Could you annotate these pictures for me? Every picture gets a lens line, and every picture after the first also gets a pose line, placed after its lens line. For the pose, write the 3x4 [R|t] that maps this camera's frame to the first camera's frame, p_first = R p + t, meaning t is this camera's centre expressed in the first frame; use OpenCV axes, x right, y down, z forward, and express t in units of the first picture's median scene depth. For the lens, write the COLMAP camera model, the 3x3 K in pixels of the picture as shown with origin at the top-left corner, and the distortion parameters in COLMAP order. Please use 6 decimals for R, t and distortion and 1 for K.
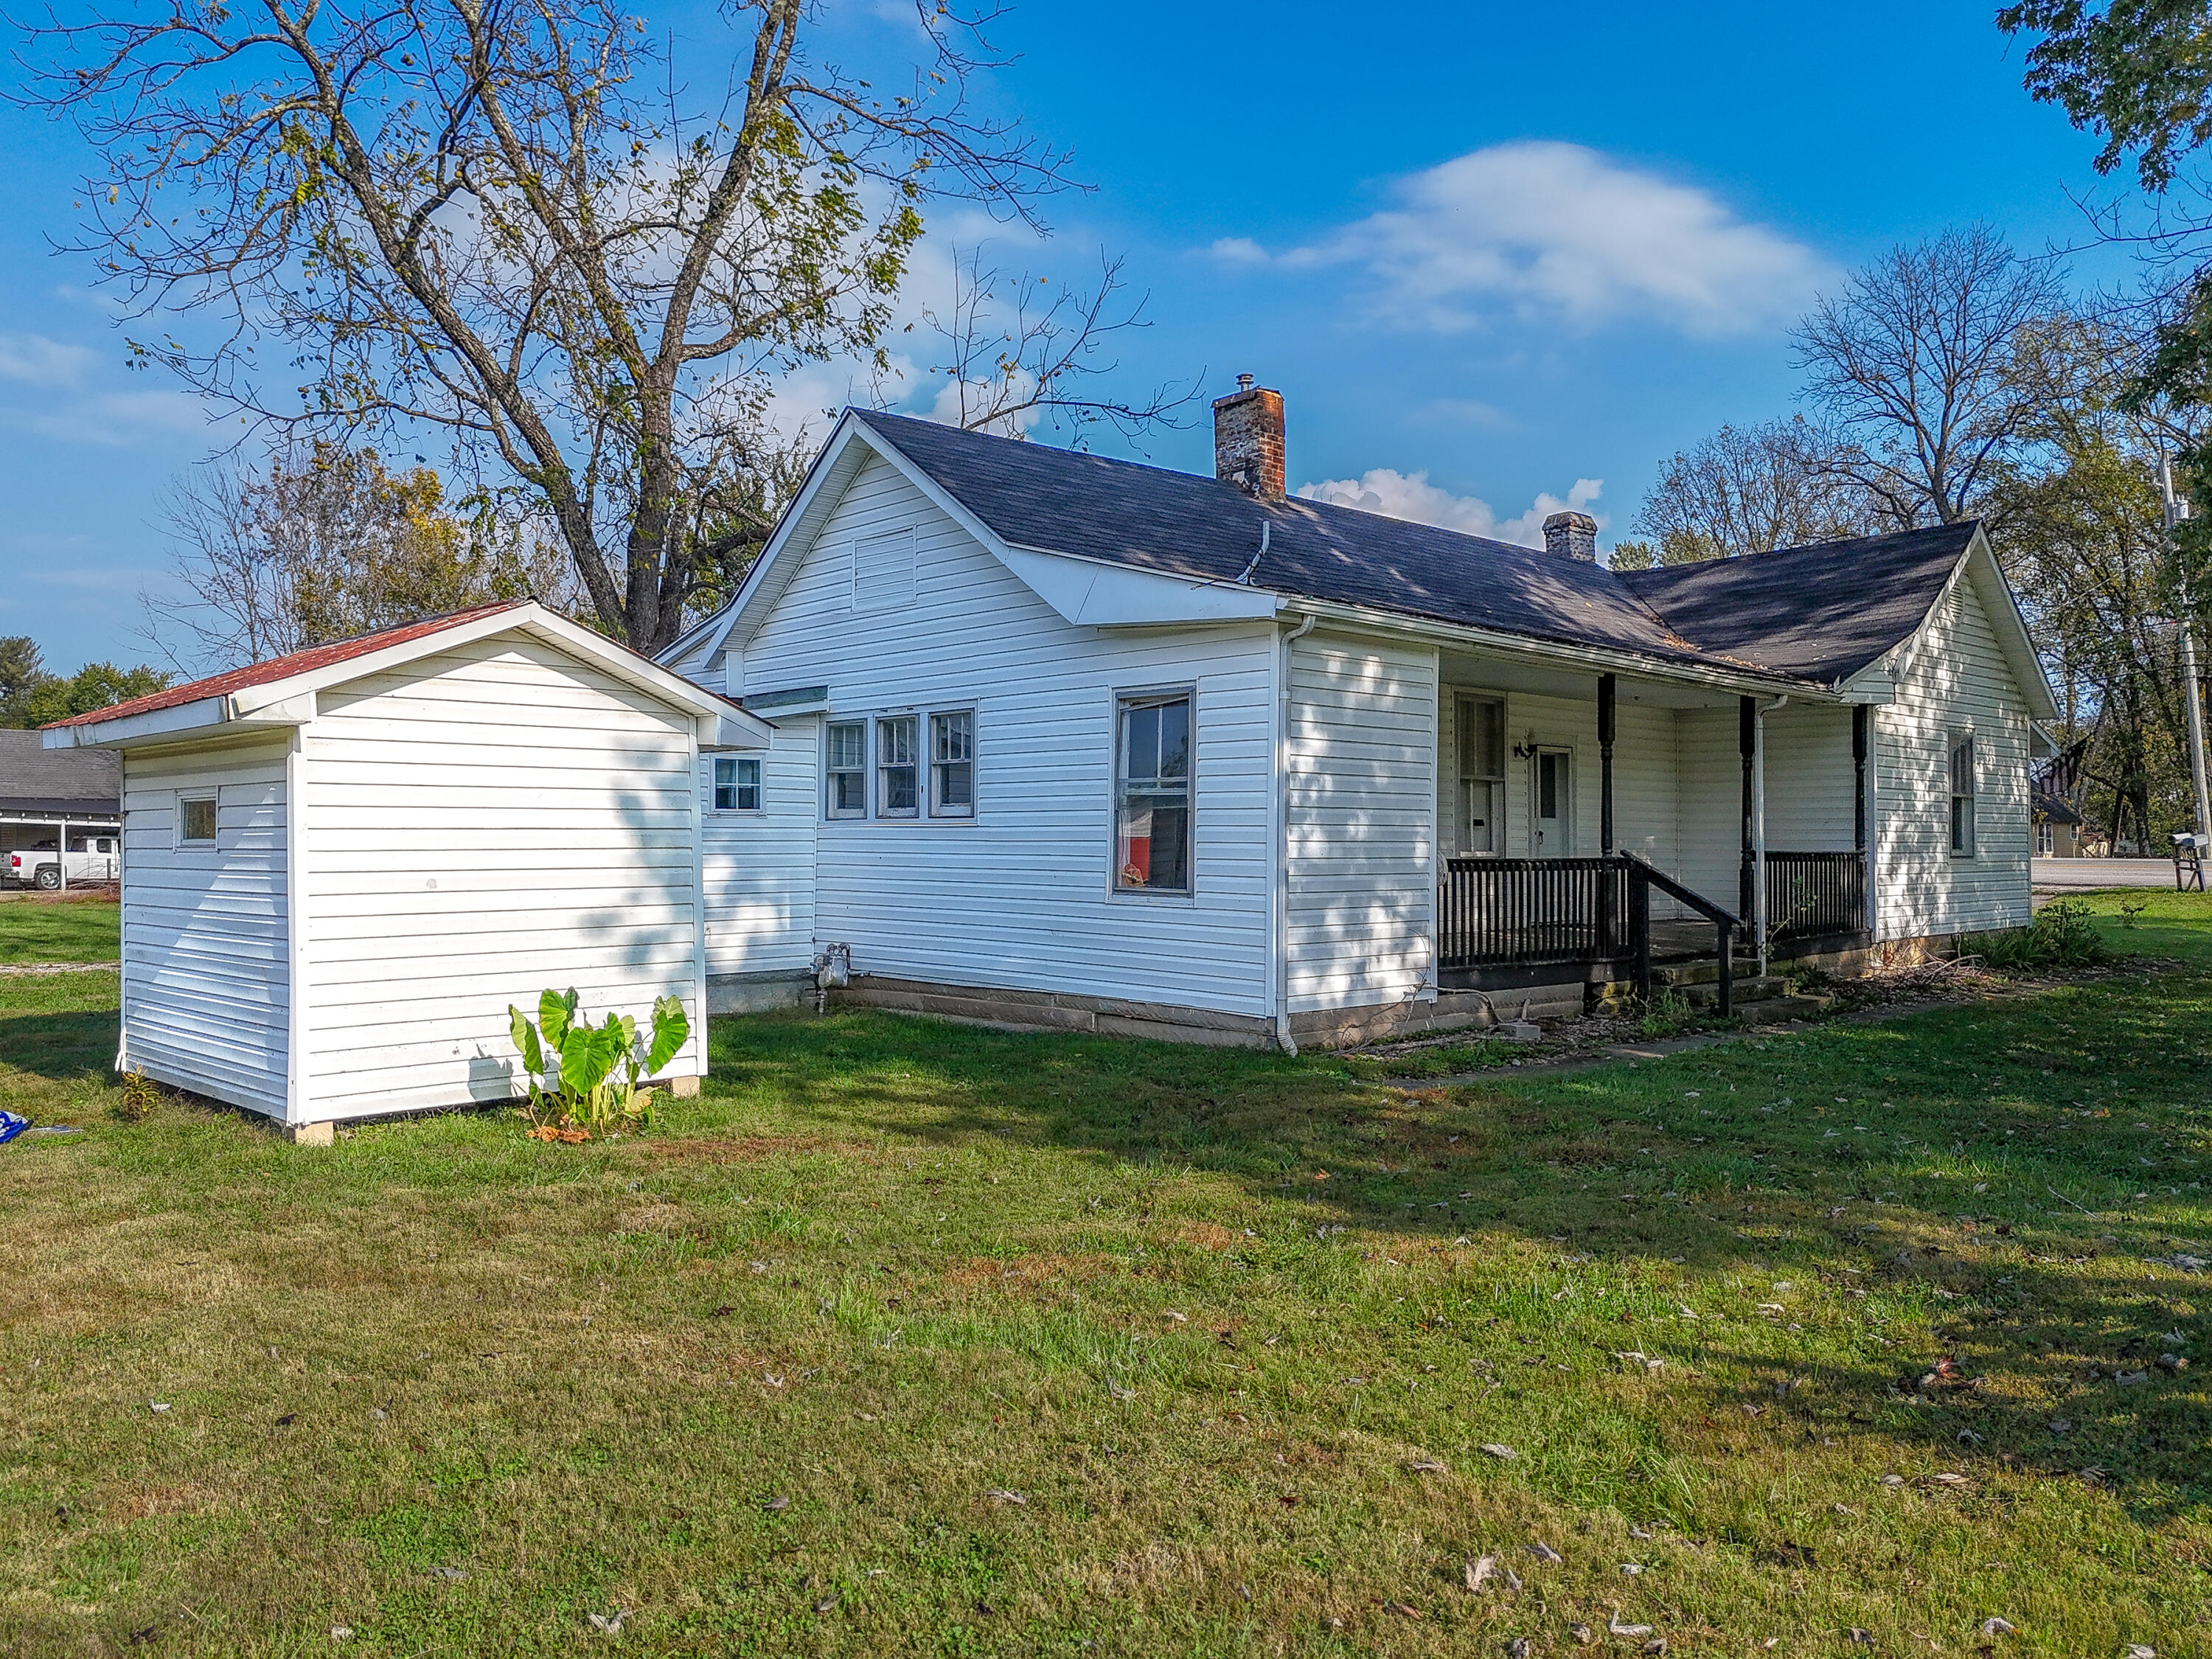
lens RADIAL K [[1698.6, 0, 1097.5], [0, 1698.6, 860.2], [0, 0, 1]] dist [0.074145, -0.079143]
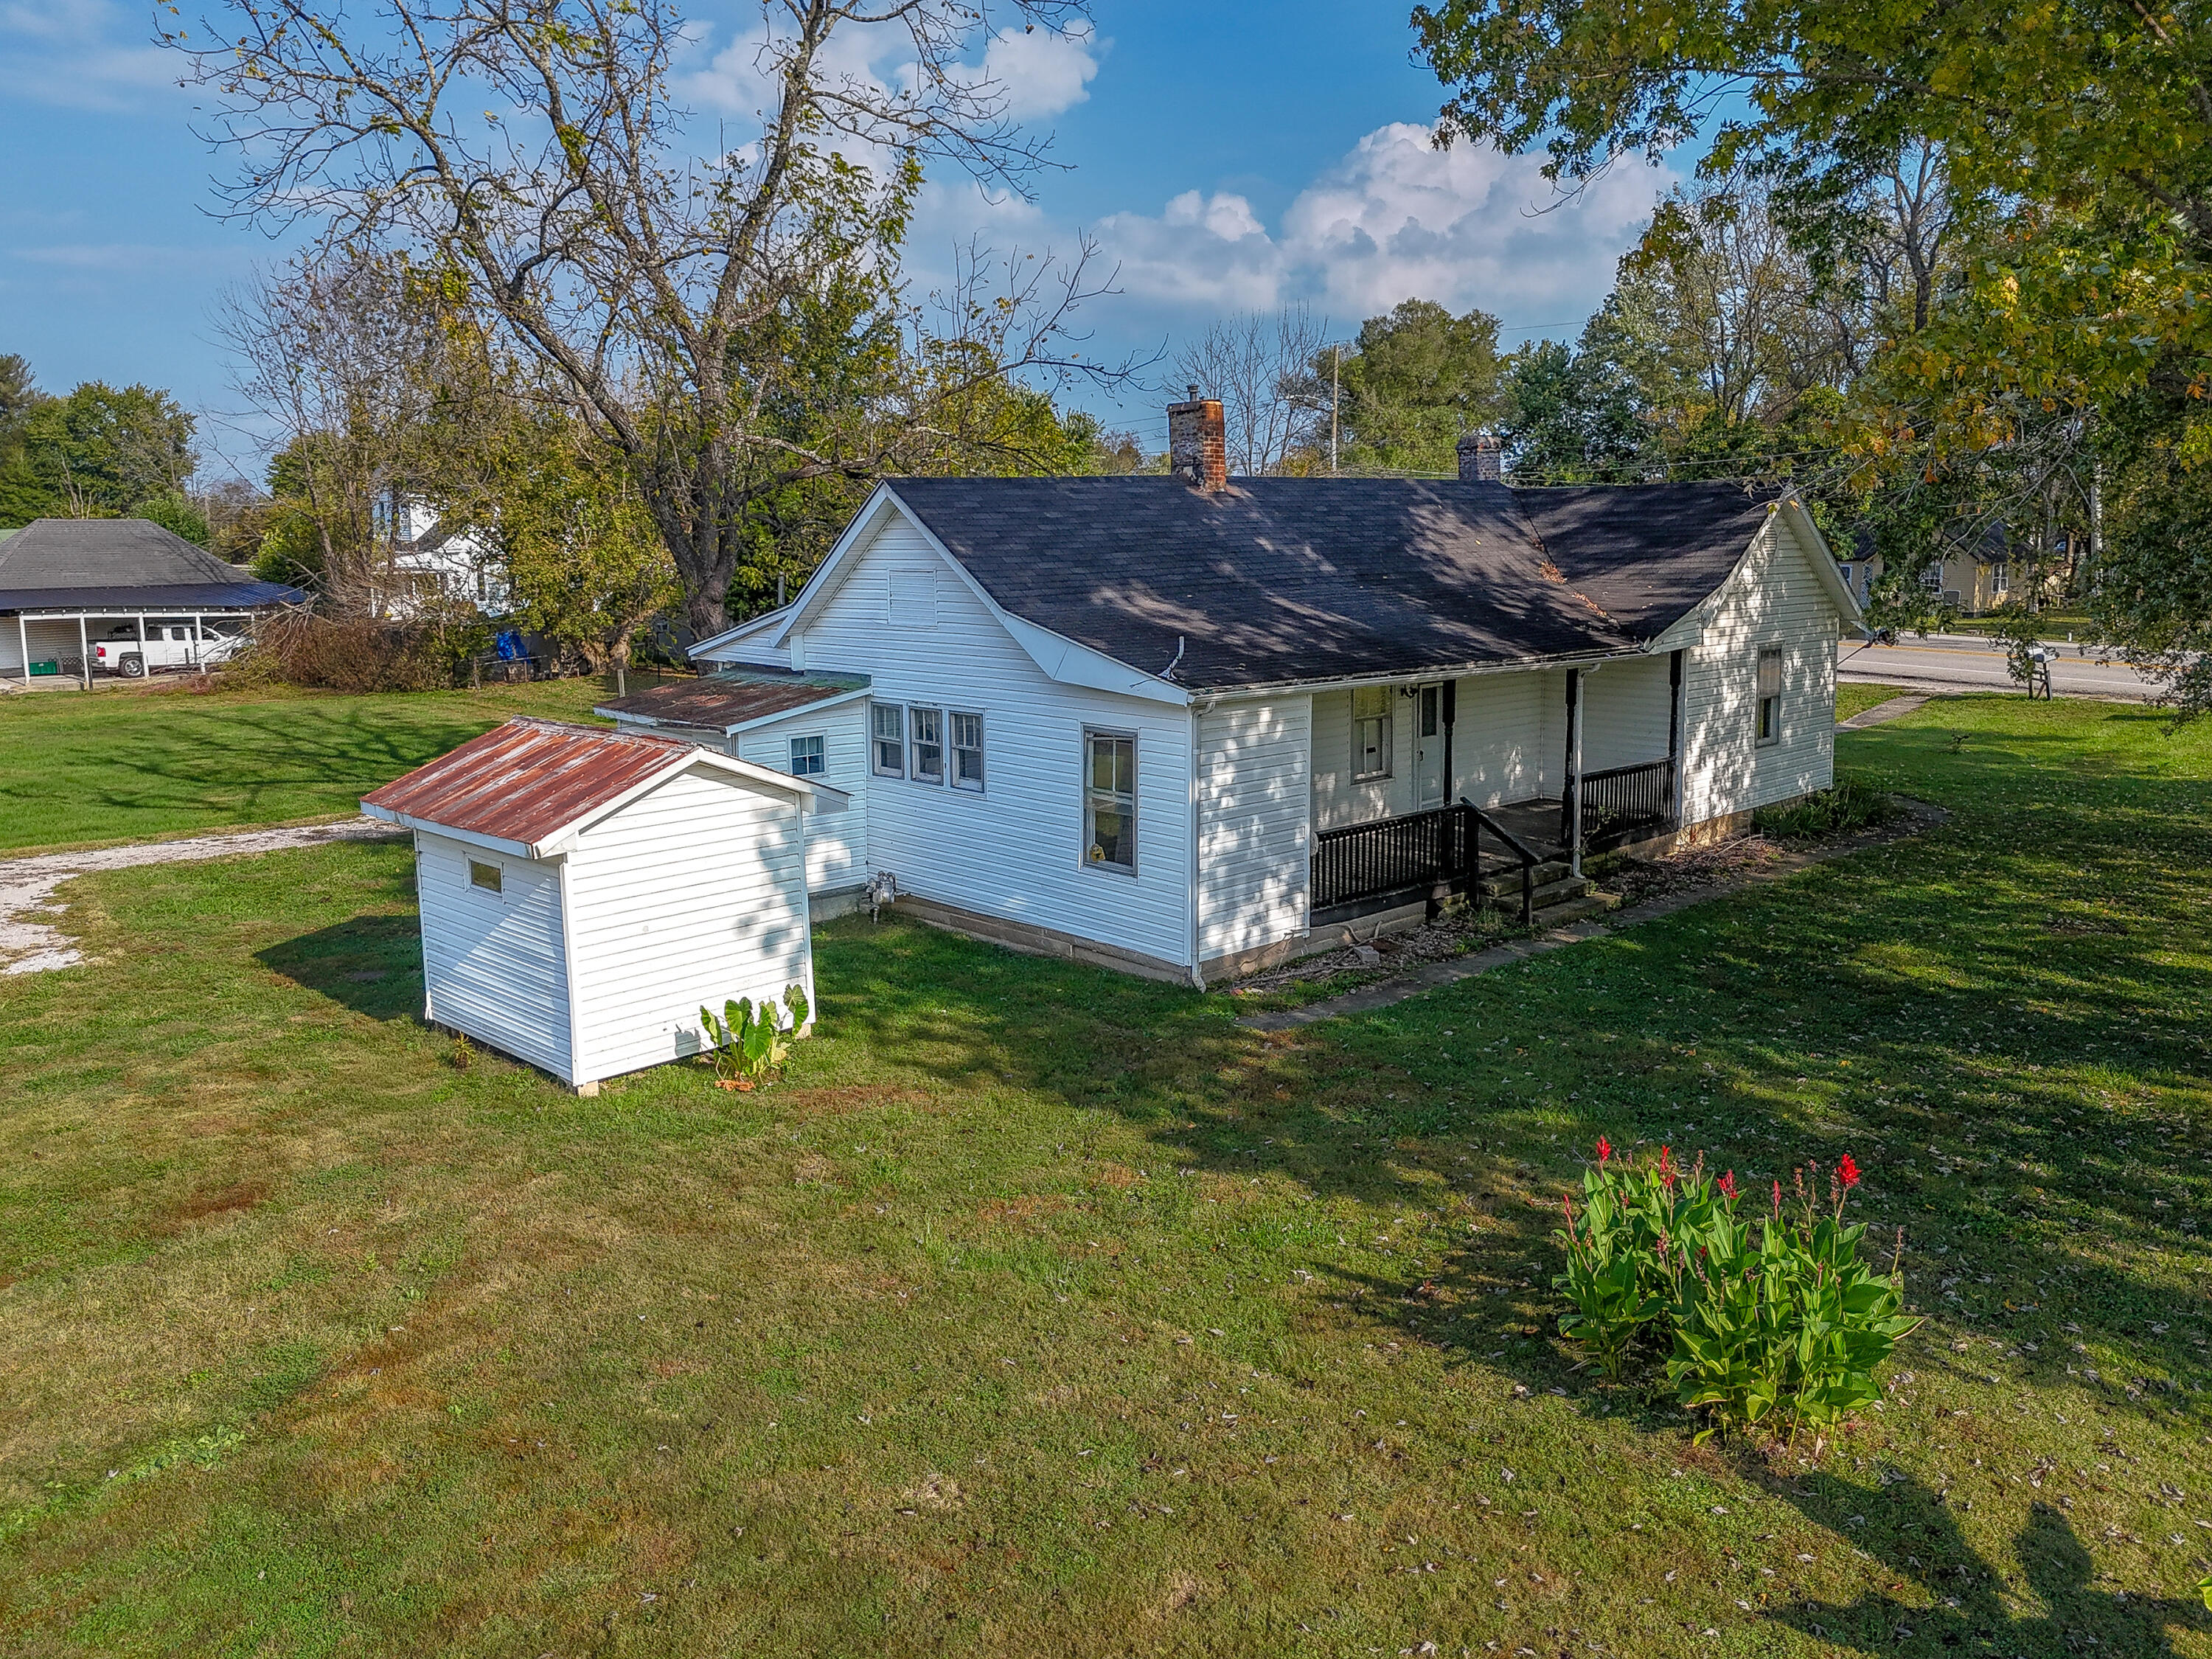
lens RADIAL K [[1657.8, 0, 1106.0], [0, 1657.8, 829.5], [0, 0, 1]] dist [0.075963, -0.071734]
pose [[0.999920, -0.012679, -0.000362, 0.025747], [0.012590, 0.988626, 0.149870, -0.192533], [-0.001542, -0.149862, 0.988706, -0.327625]]
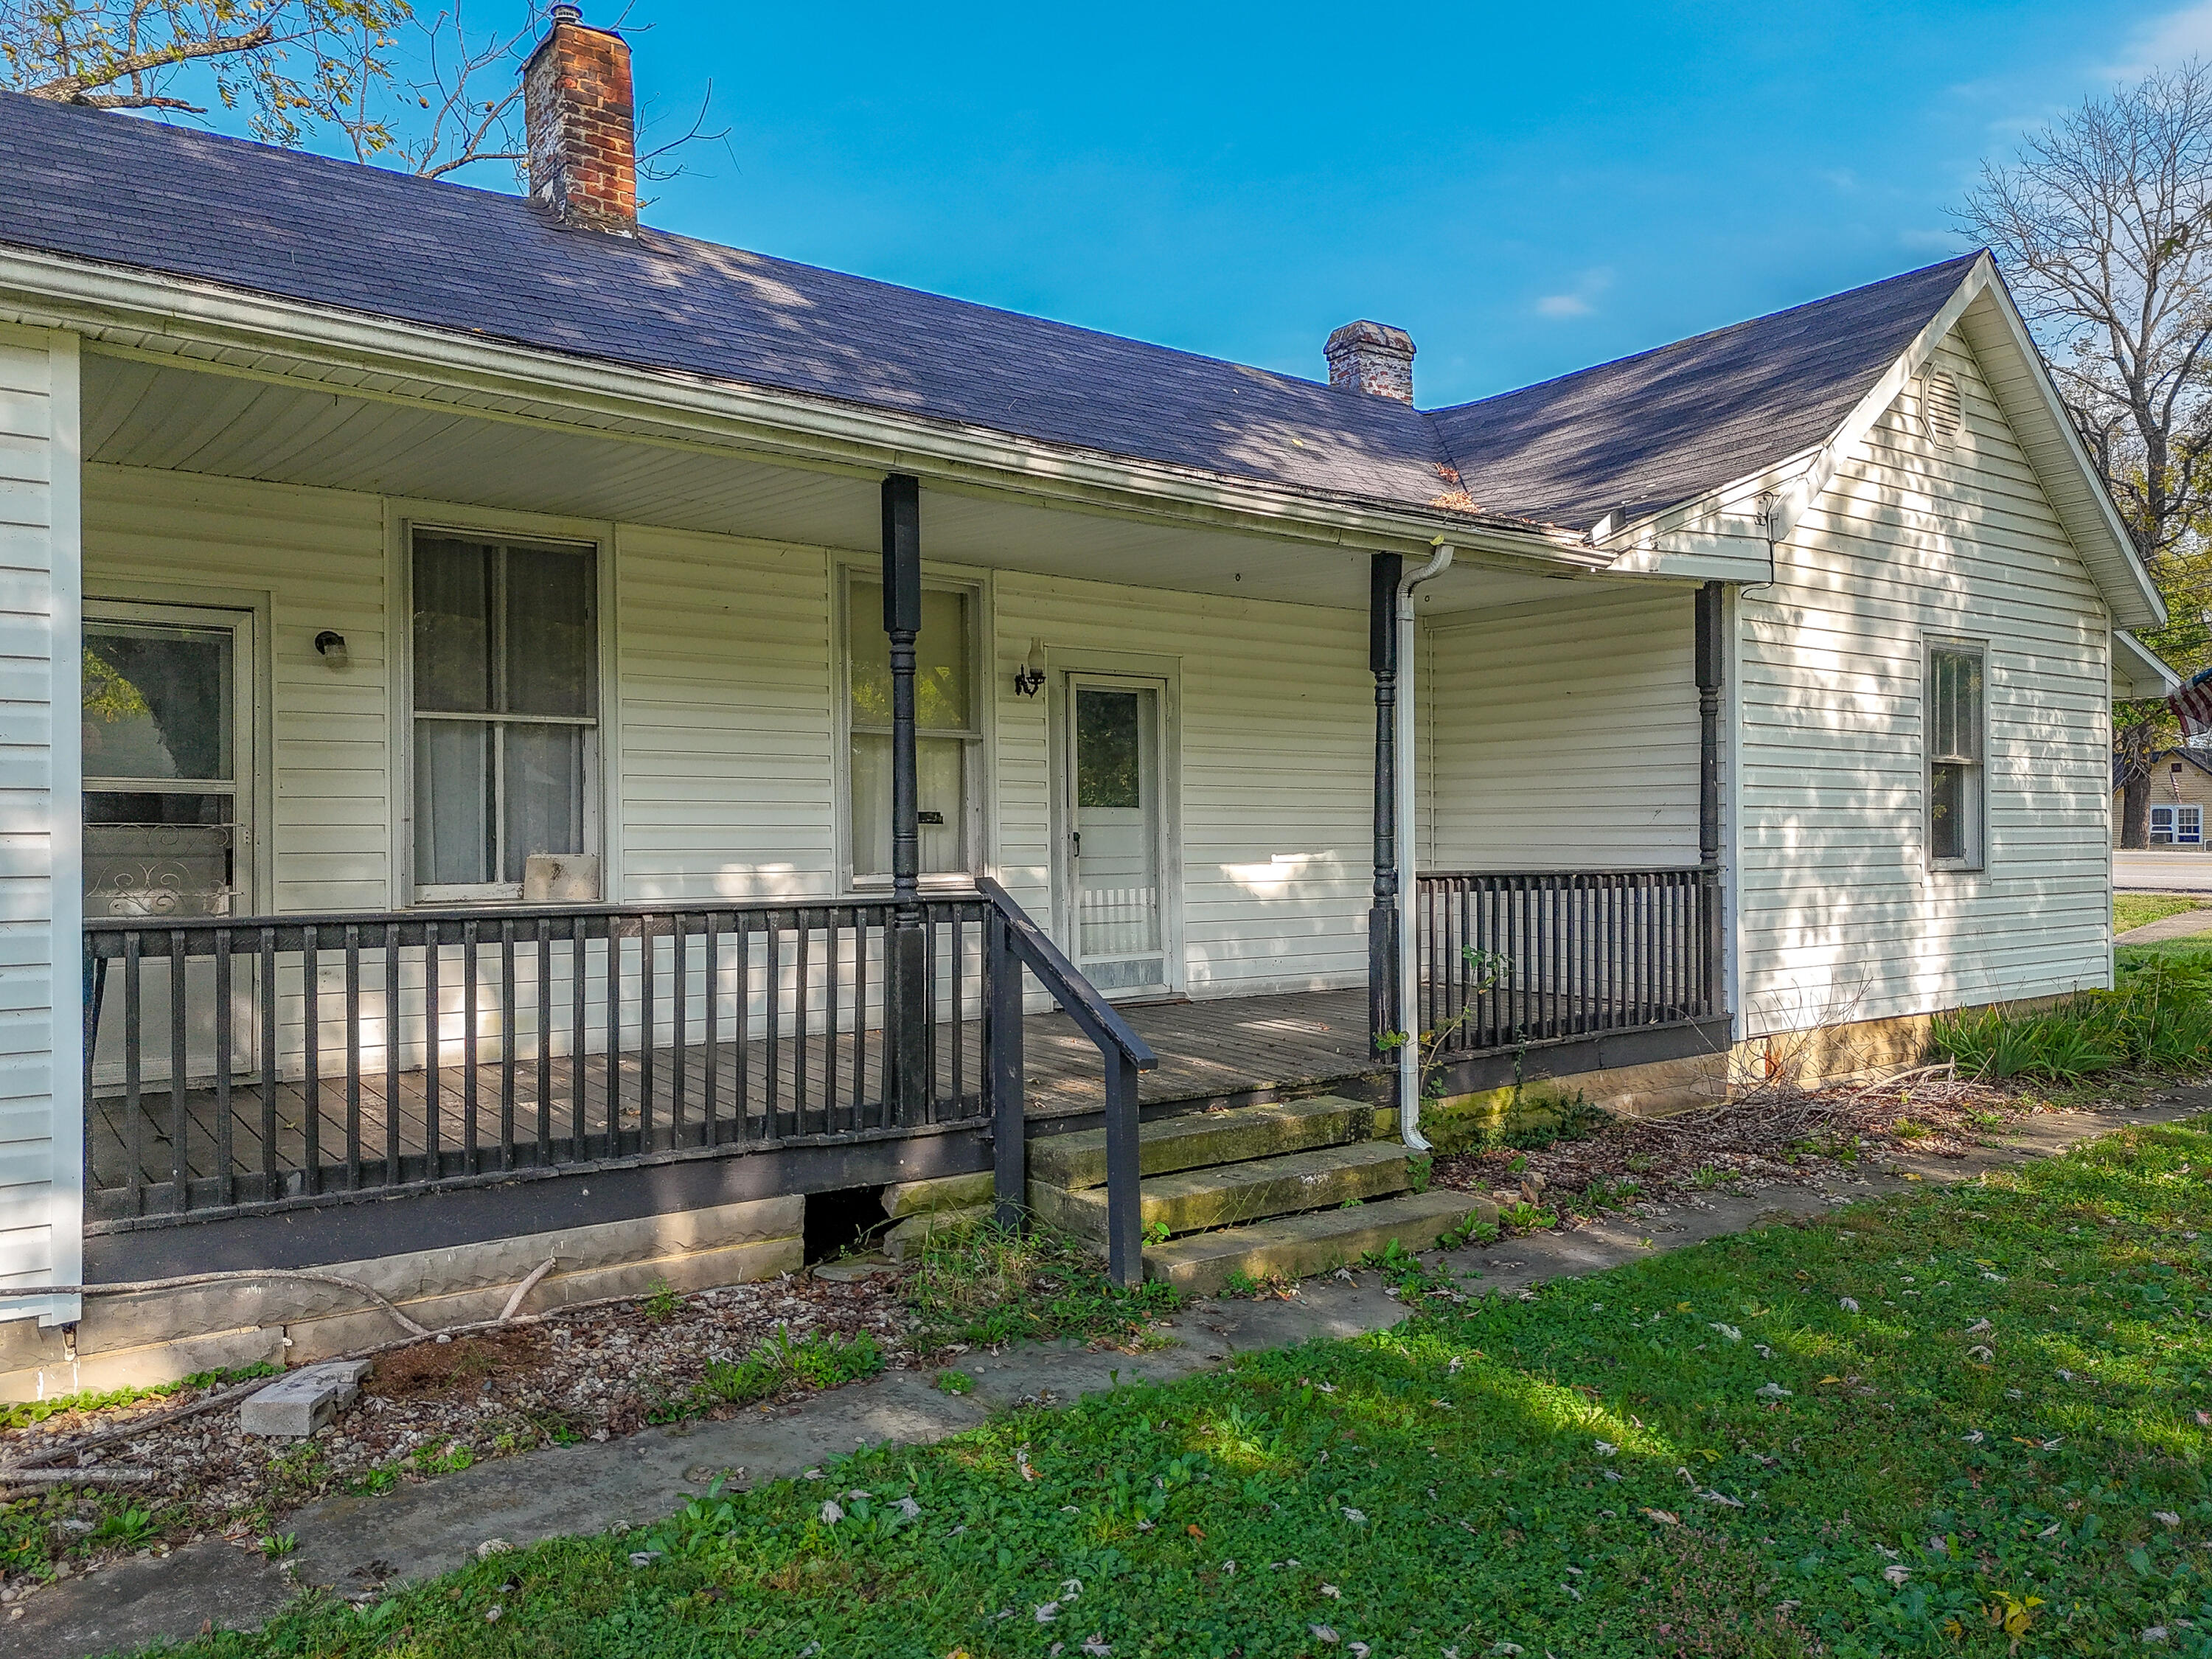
lens RADIAL K [[1793.5, 0, 1024.2], [0, 1793.5, 876.4], [0, 0, 1]] dist [0.087623, -0.073348]
pose [[0.994466, -0.004149, -0.104974, 0.389503], [0.005350, 0.999923, 0.011158, -0.012422], [0.104920, -0.011657, 0.994412, 0.565200]]
